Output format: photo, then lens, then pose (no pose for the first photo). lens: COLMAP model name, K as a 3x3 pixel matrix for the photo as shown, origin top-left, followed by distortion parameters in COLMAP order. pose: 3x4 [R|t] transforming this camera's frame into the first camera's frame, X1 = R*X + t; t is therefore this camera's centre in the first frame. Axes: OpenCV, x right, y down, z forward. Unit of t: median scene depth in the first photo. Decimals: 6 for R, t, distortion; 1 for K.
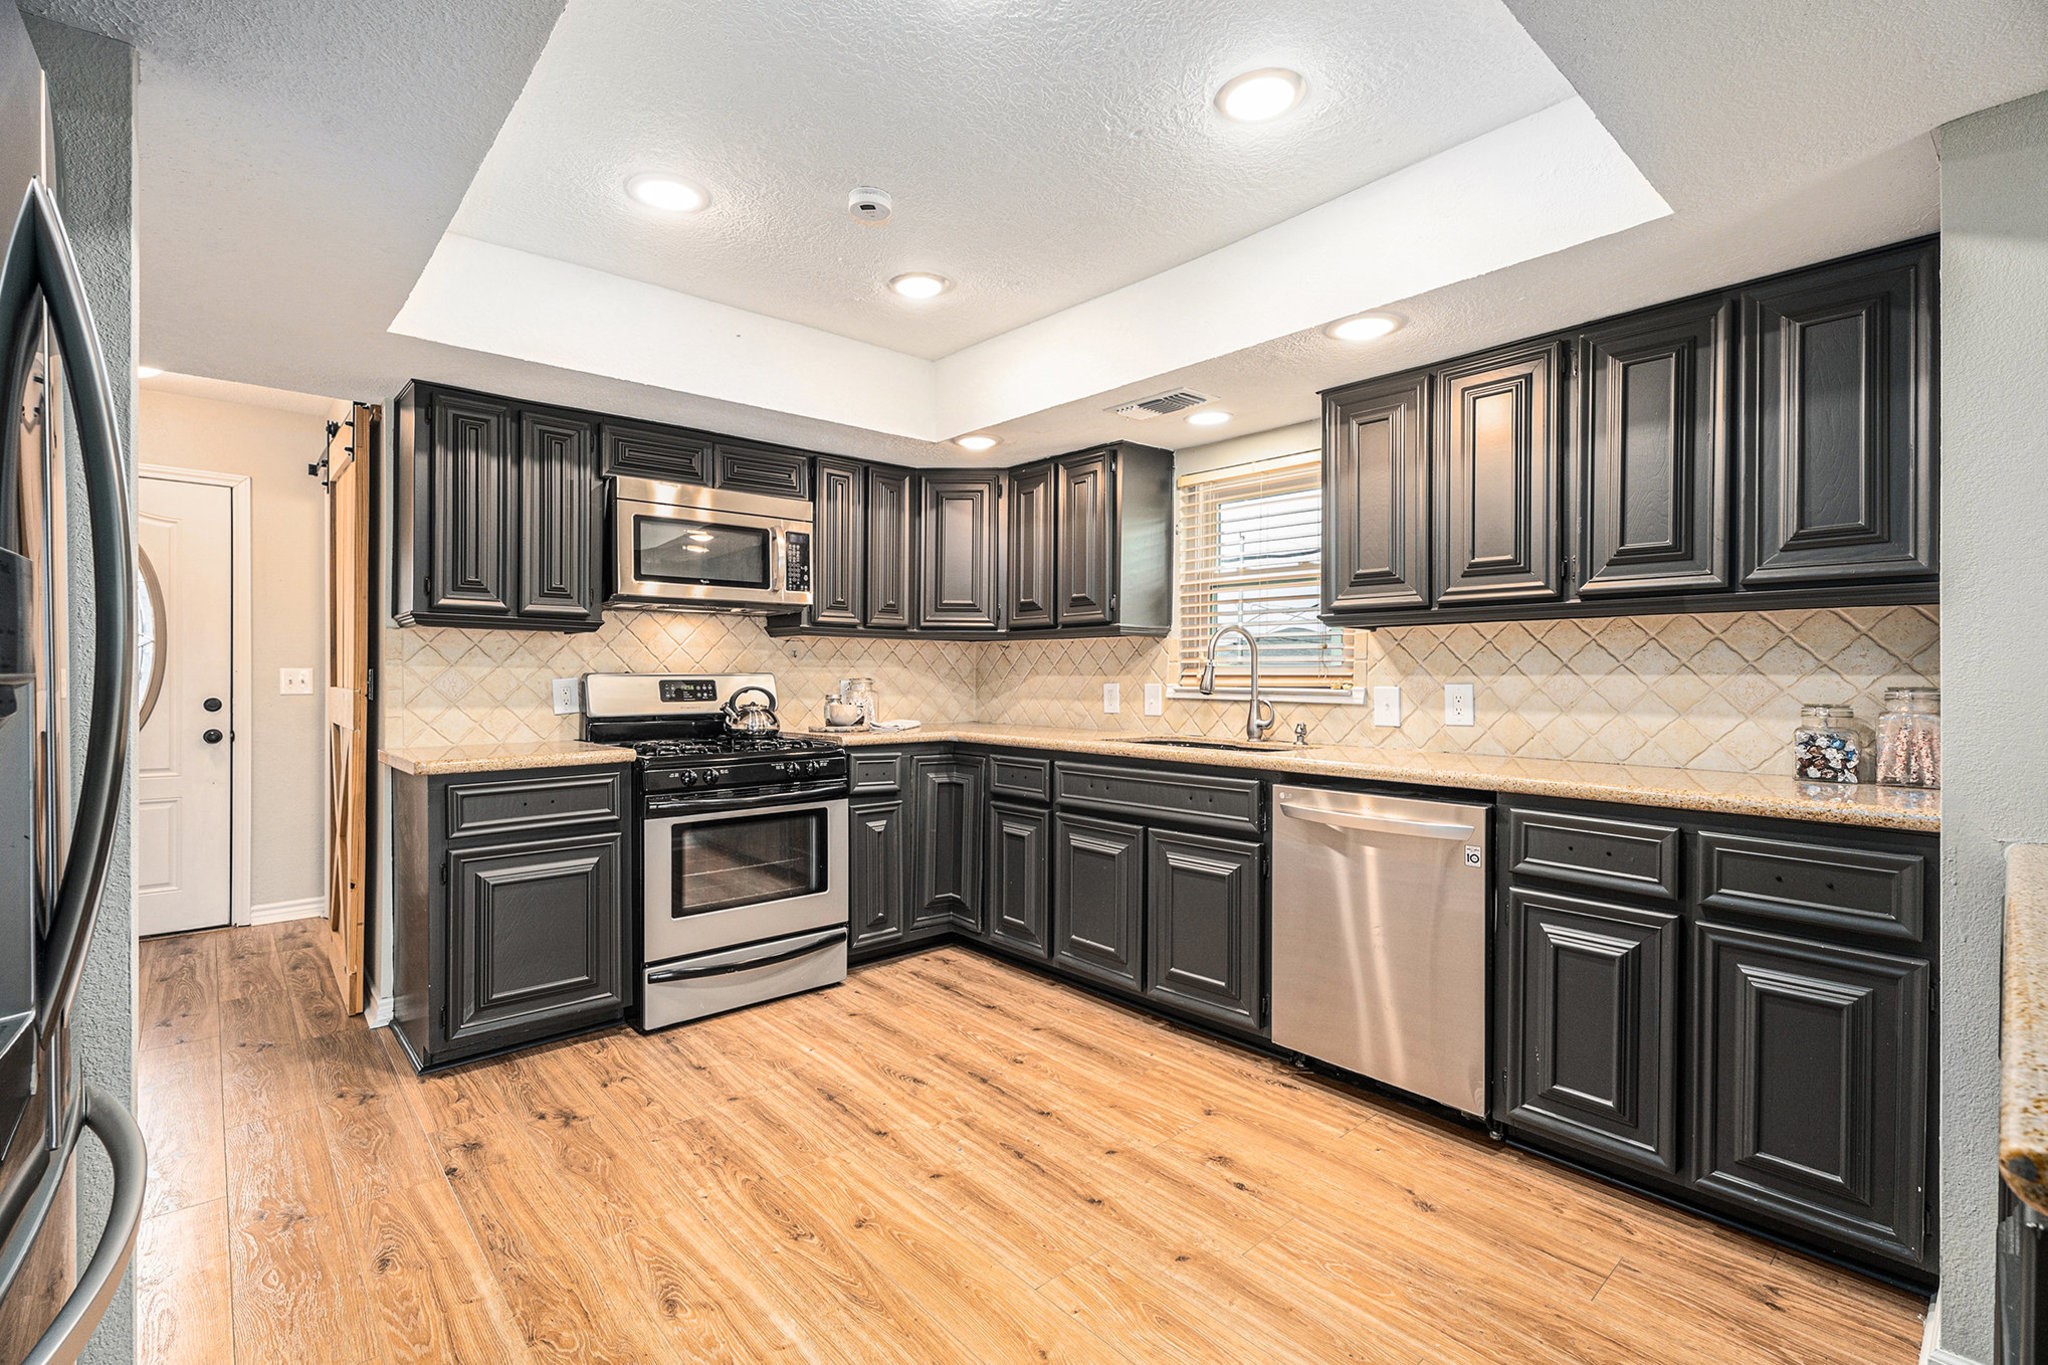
lens RADIAL K [[922.6, 0, 1024.7], [0, 922.6, 674.4], [0, 0, 1]] dist [0.001358, -0.000329]
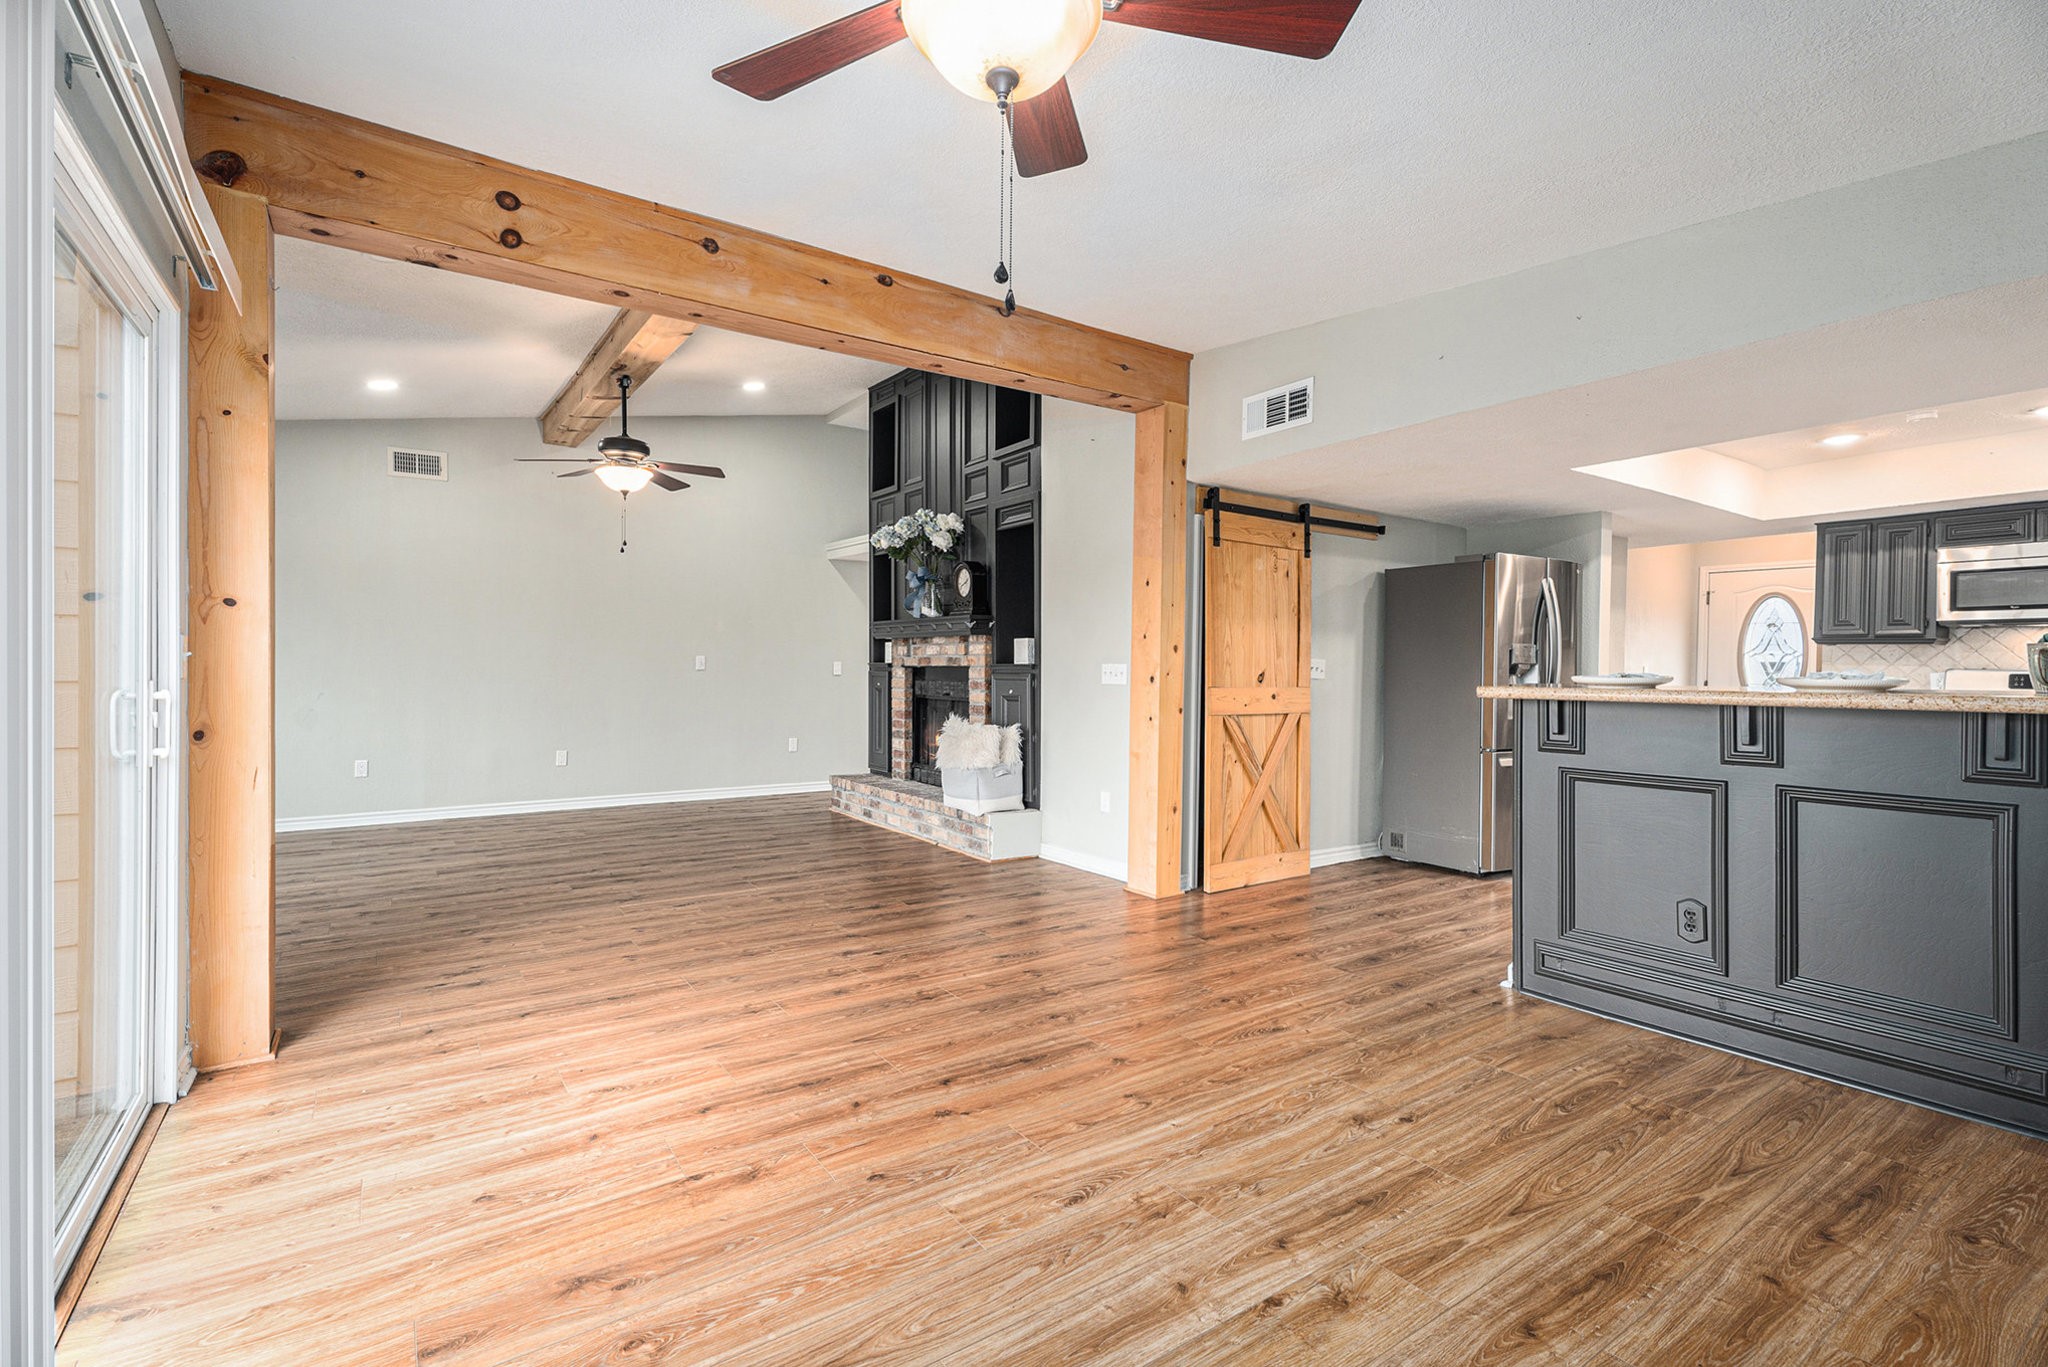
lens RADIAL K [[922.6, 0, 1021.6], [0, 922.6, 675.0], [0, 0, 1]] dist [0.001358, -0.000329]
pose [[-0.125796, 0.002641, -0.992053, 1.437938], [-0.015258, 0.999873, 0.004596, 0.028590], [0.991939, 0.015715, -0.125740, -0.433225]]
